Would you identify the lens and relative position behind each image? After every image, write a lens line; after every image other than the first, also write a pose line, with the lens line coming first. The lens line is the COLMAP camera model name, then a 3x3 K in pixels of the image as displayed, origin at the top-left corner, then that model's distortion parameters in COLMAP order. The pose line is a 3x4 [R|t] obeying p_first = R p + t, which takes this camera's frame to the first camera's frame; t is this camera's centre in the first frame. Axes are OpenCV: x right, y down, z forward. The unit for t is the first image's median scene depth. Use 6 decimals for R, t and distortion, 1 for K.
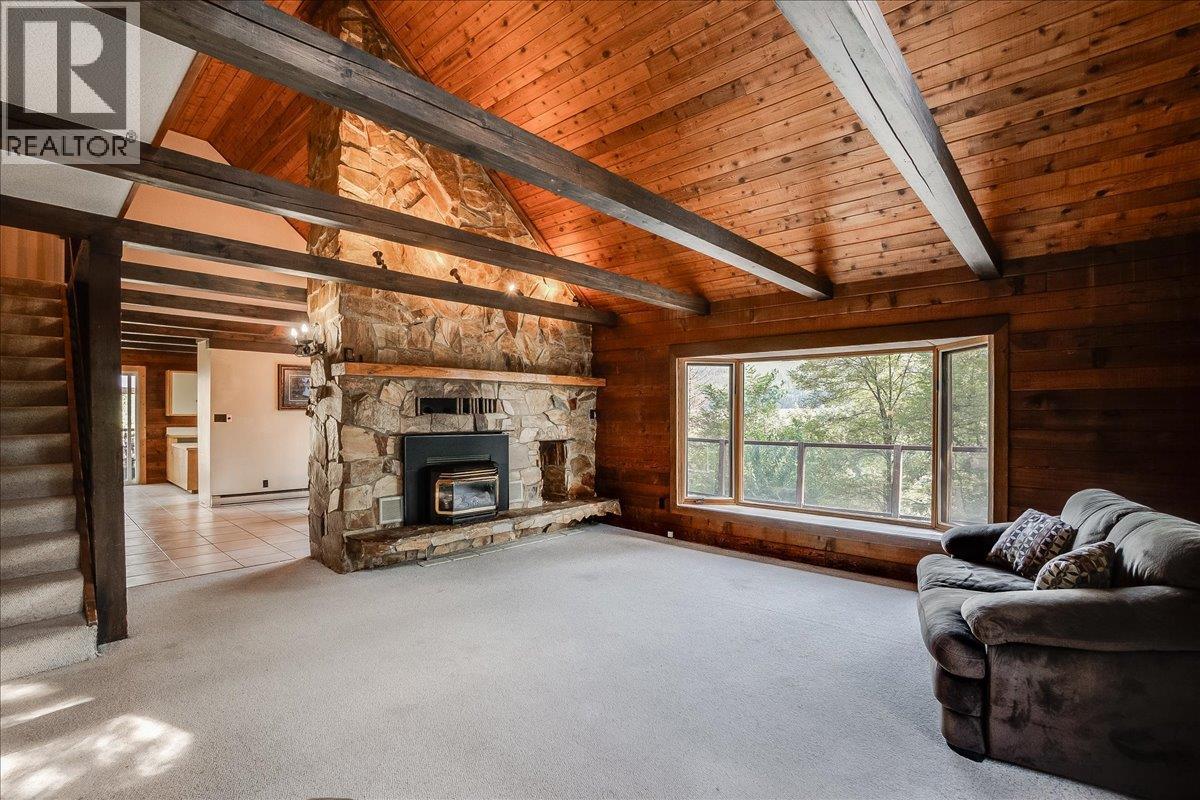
lens RADIAL K [[546.8, 0, 605.3], [0, 546.8, 420.0], [0, 0, 1]] dist [-0.038607, 0.000399]
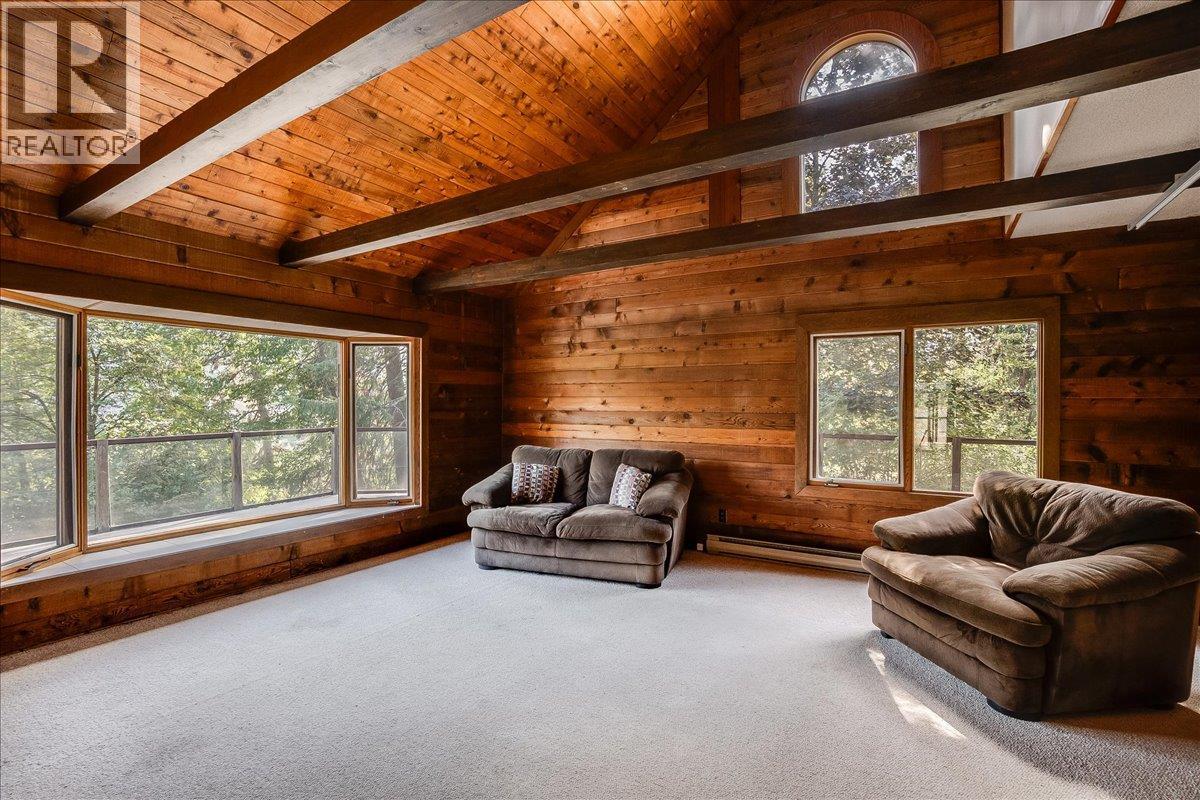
lens RADIAL K [[539.7, 0, 581.5], [0, 539.7, 403.4], [0, 0, 1]] dist [-0.058303, 0.020006]
pose [[-0.149398, -0.008967, 0.988737, -0.451840], [0.009948, 0.999895, 0.010571, -0.010253], [-0.988727, 0.011415, -0.149293, 0.619282]]
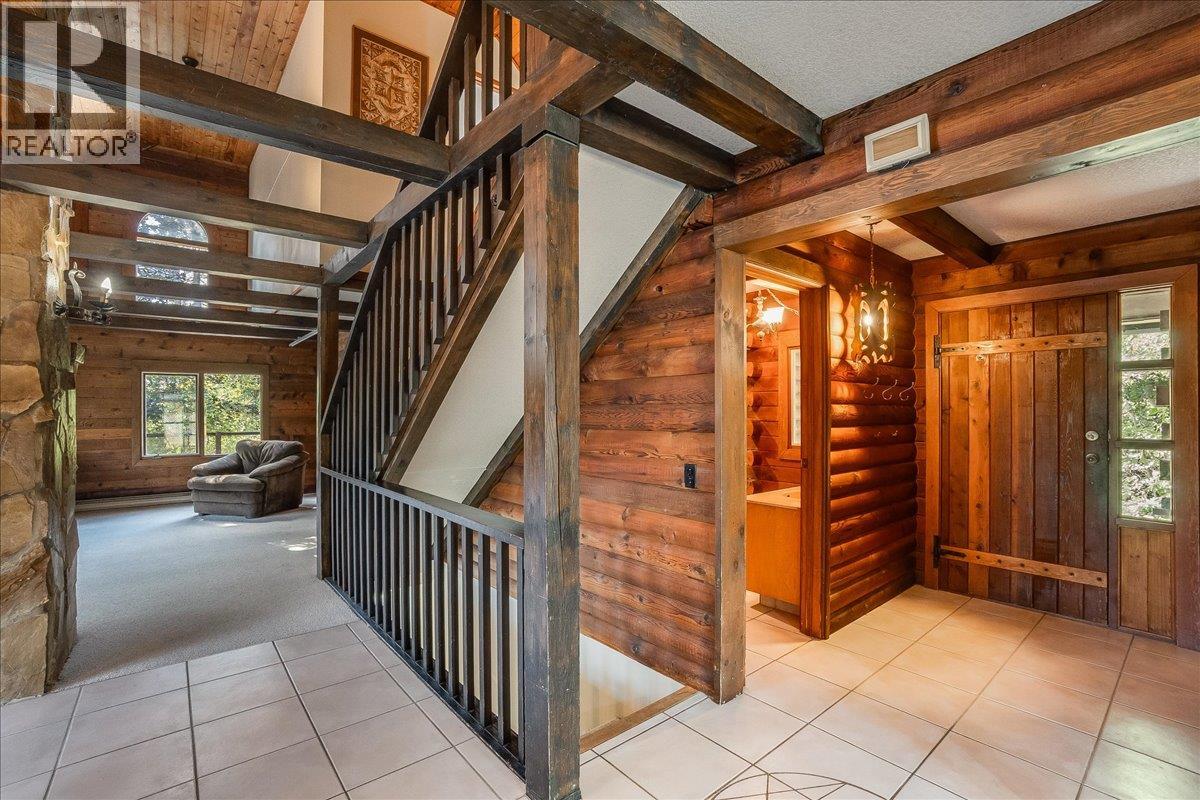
lens RADIAL K [[537.0, 0, 589.7], [0, 537.0, 408.3], [0, 0, 1]] dist [-0.067012, 0.023043]
pose [[-0.988470, 0.000100, 0.151419, -1.058065], [0.001998, 0.999921, 0.012382, -0.022080], [-0.151406, 0.012542, -0.988392, 1.307583]]
